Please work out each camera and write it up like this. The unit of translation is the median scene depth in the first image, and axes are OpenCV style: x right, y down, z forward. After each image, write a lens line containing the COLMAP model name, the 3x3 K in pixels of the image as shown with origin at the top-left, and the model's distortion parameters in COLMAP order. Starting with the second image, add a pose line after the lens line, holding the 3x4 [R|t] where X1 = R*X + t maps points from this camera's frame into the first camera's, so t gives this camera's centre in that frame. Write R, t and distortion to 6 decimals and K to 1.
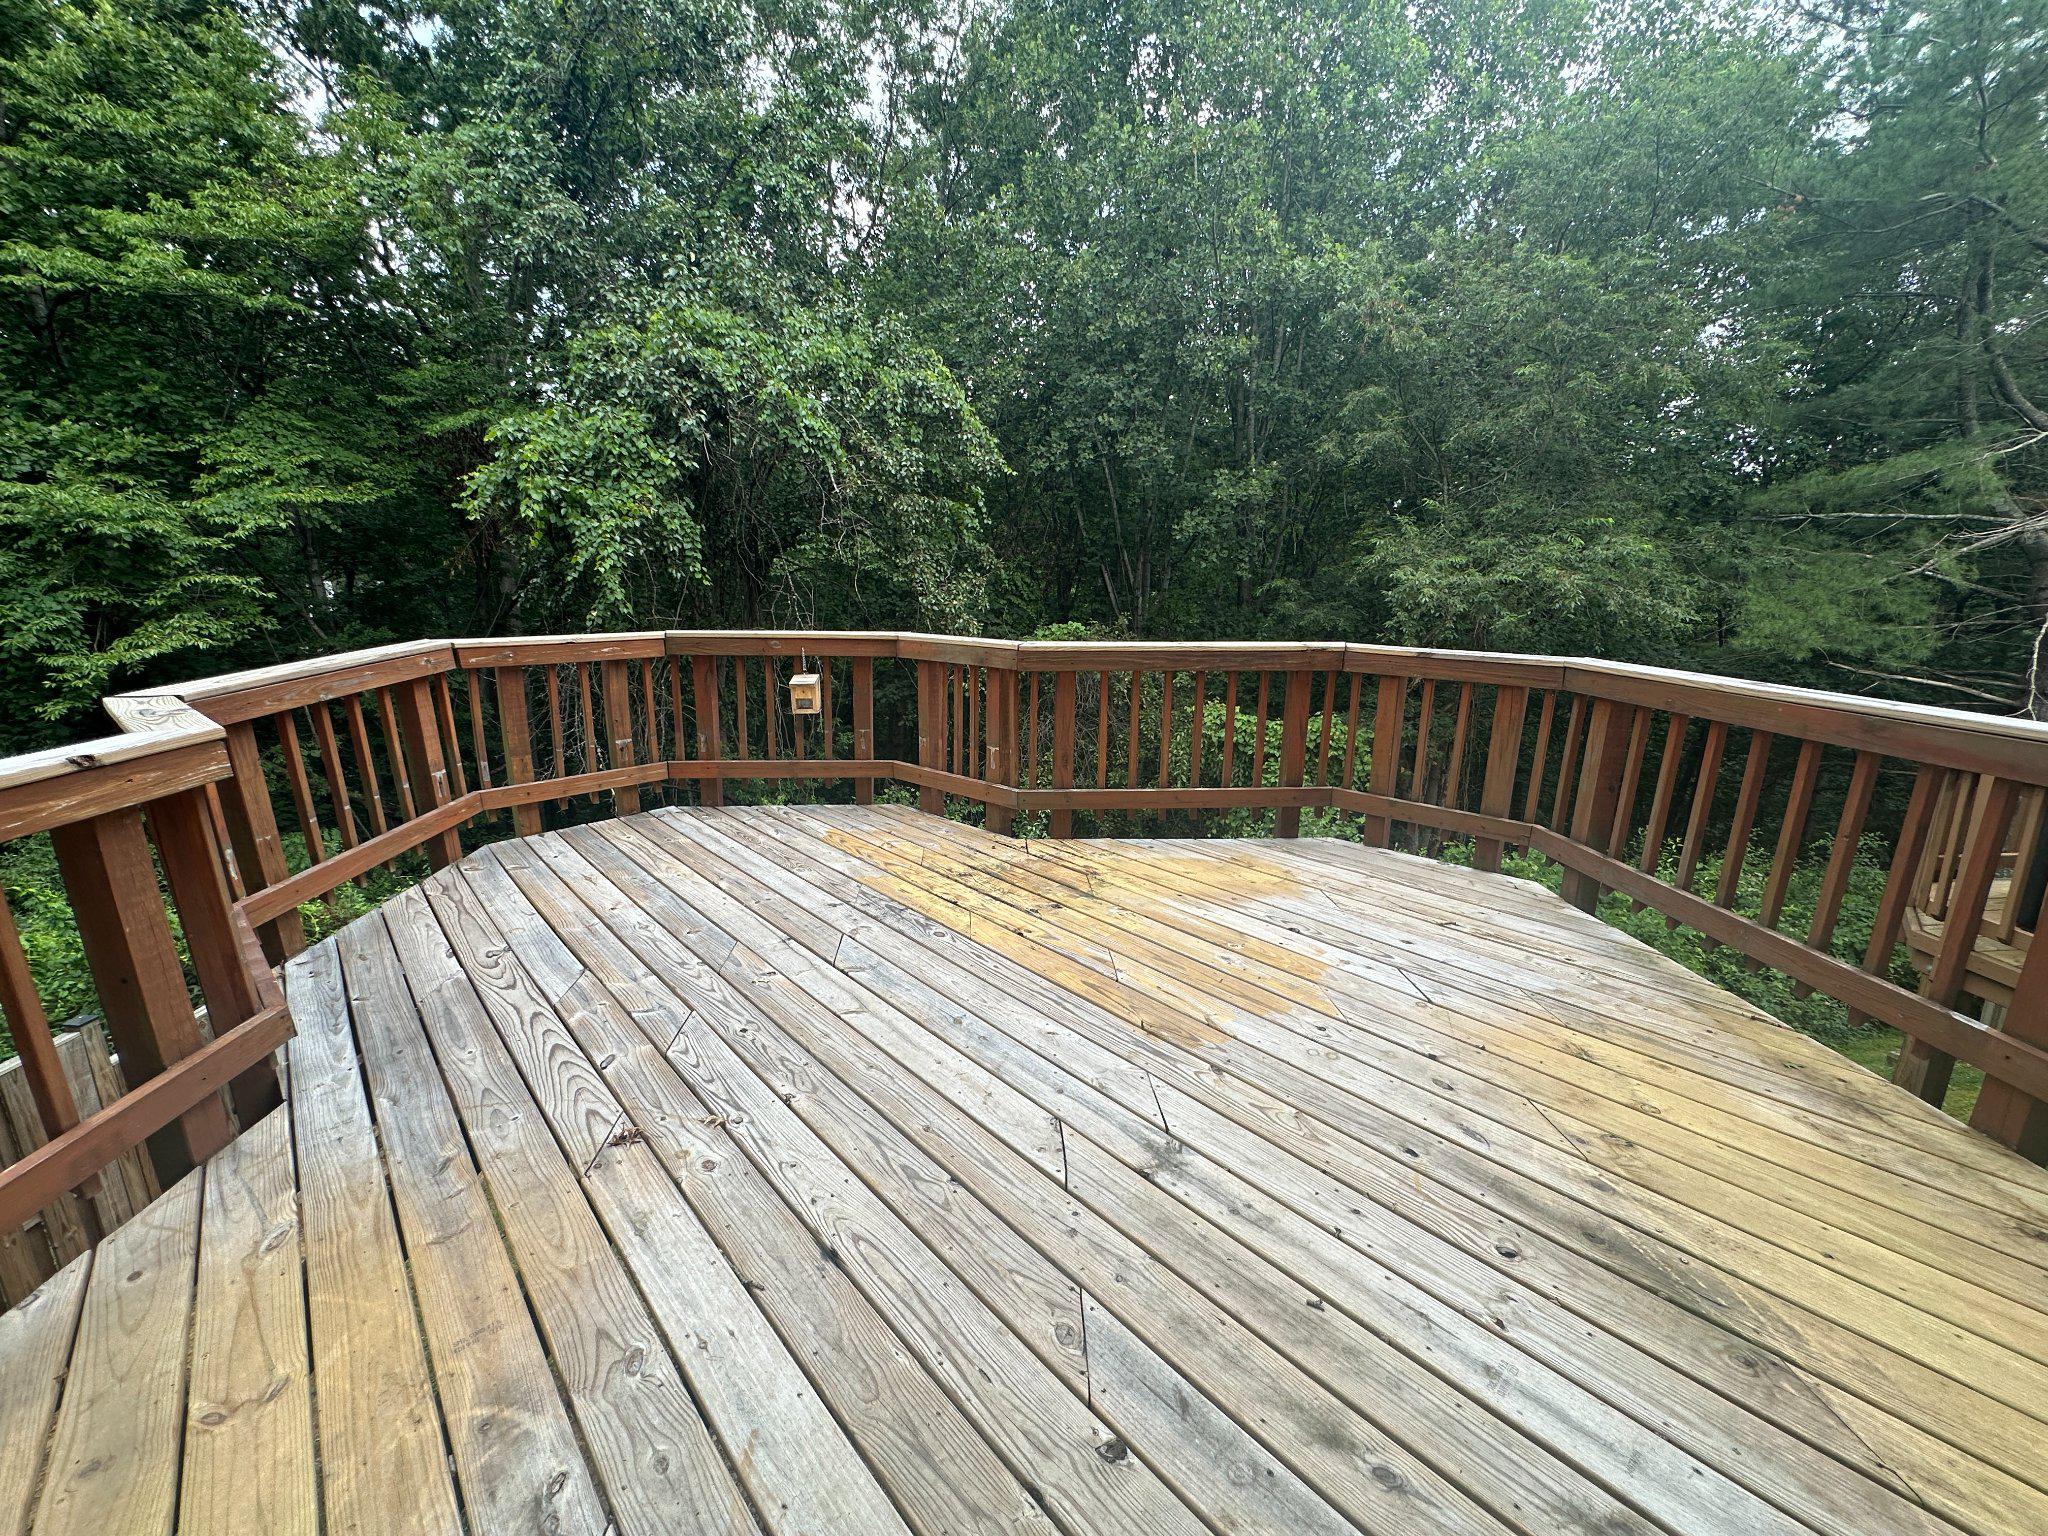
lens RADIAL K [[828.6, 0, 1018.9], [0, 828.6, 762.1], [0, 0, 1]] dist [-0.002383, -0.000546]
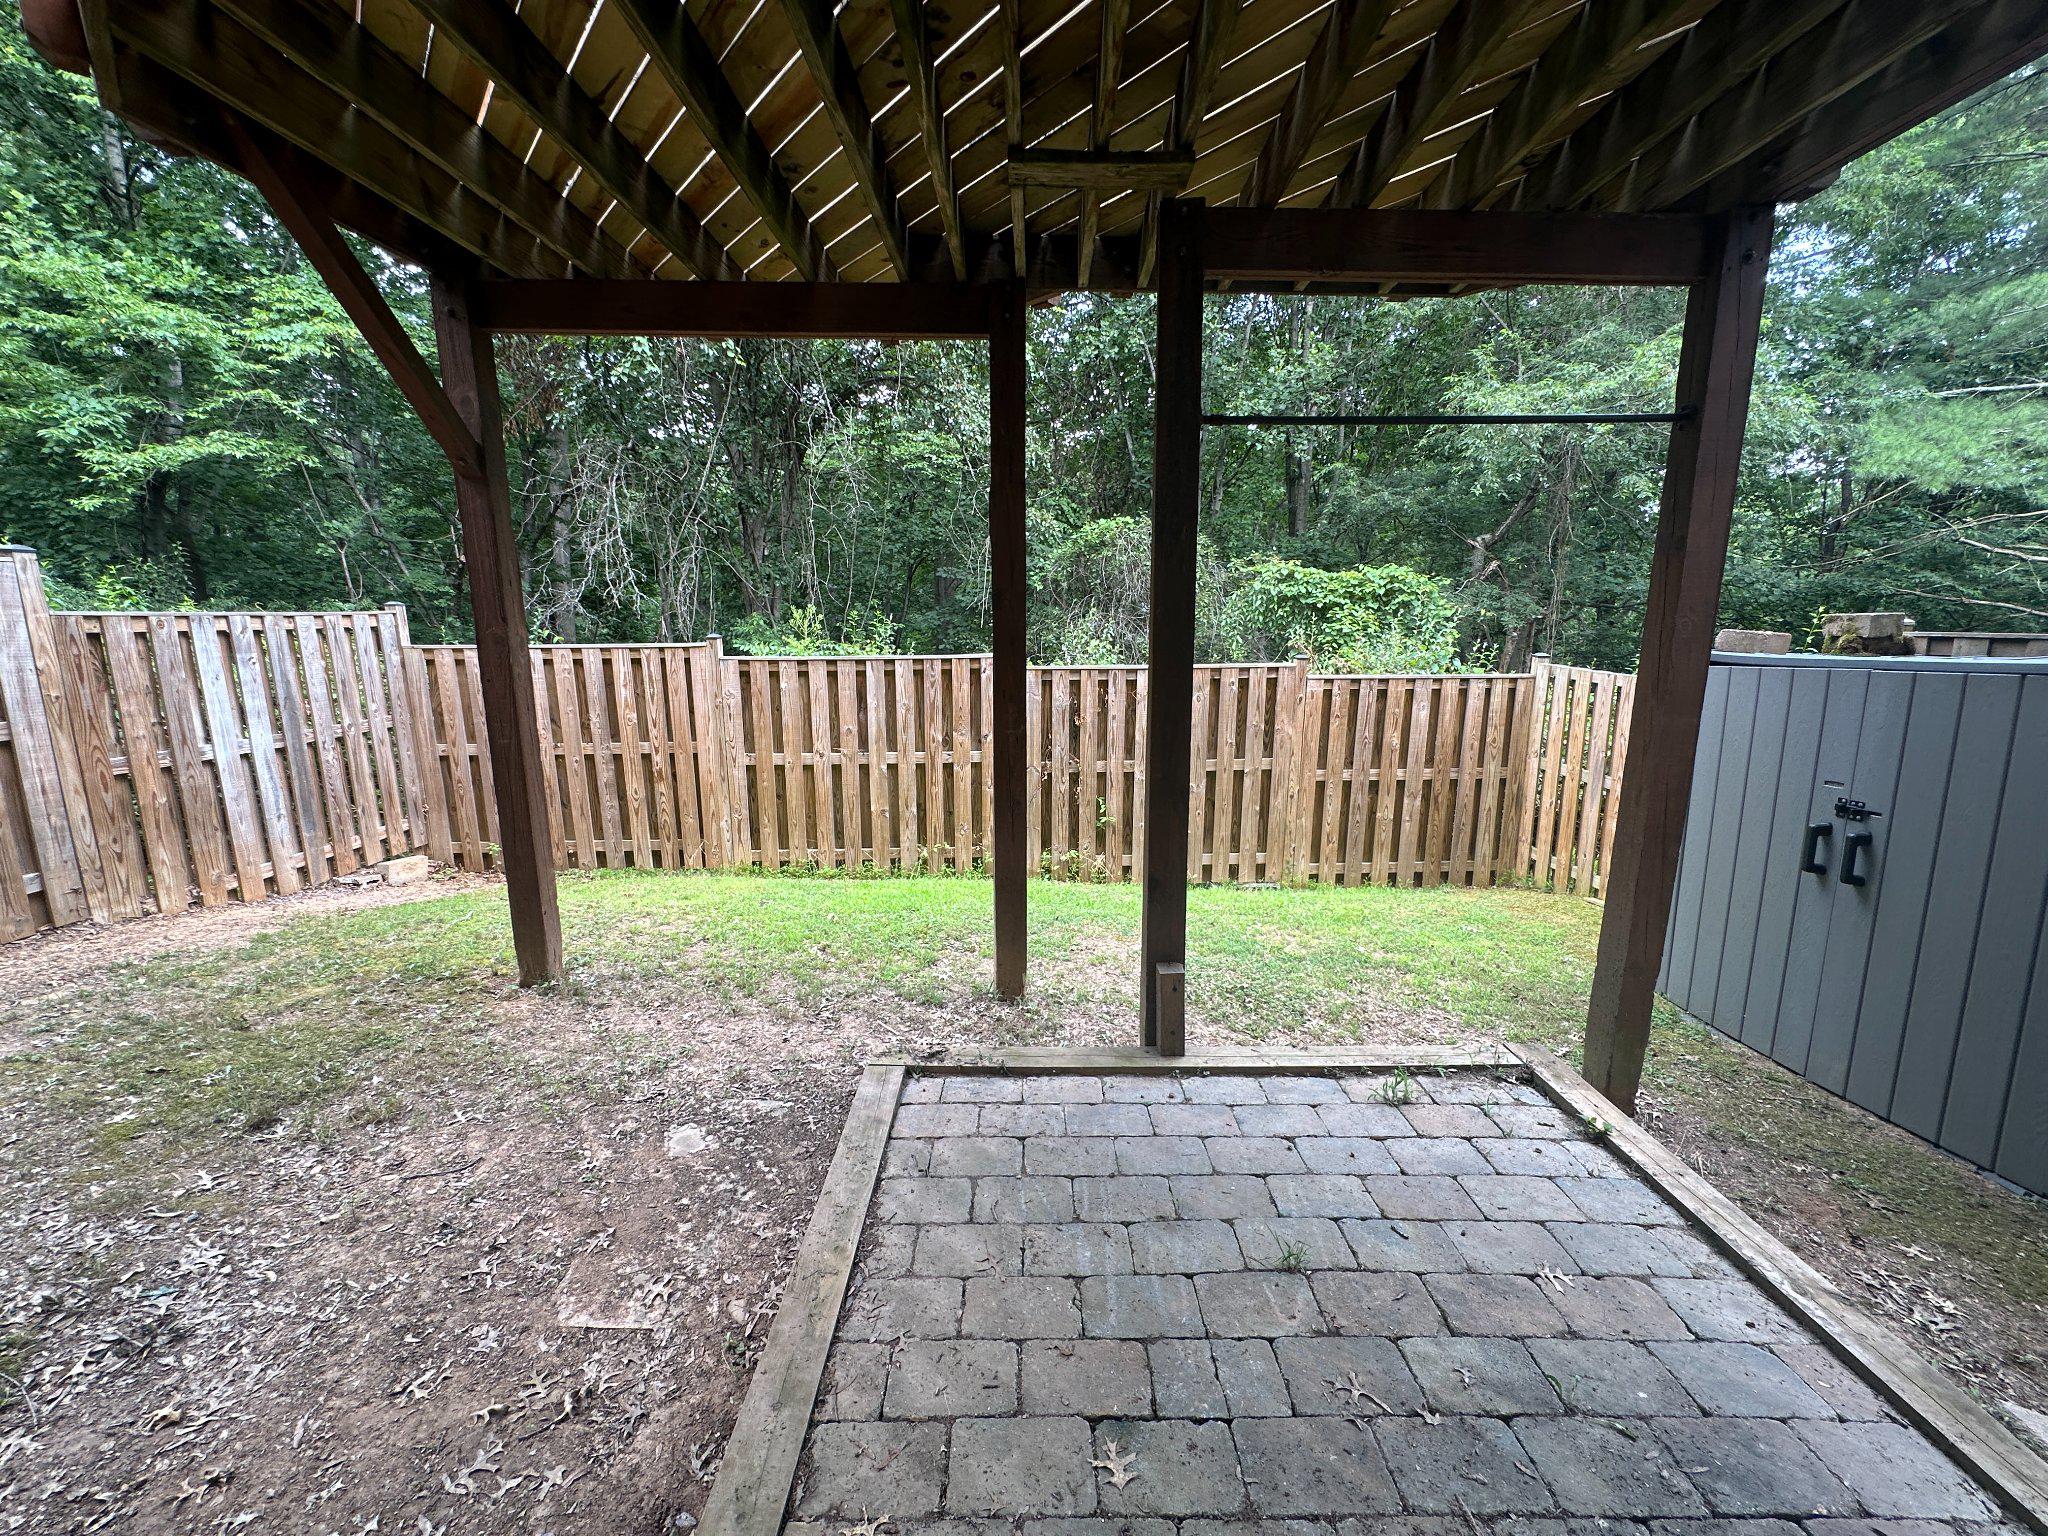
lens RADIAL K [[828.6, 0, 1018.9], [0, 828.6, 762.1], [0, 0, 1]] dist [-0.002383, -0.000546]
pose [[0.998580, 0.012087, -0.051879, 0.000060], [-0.014816, 0.998509, -0.052545, 0.249957], [0.051167, 0.053239, 0.997270, 0.076143]]
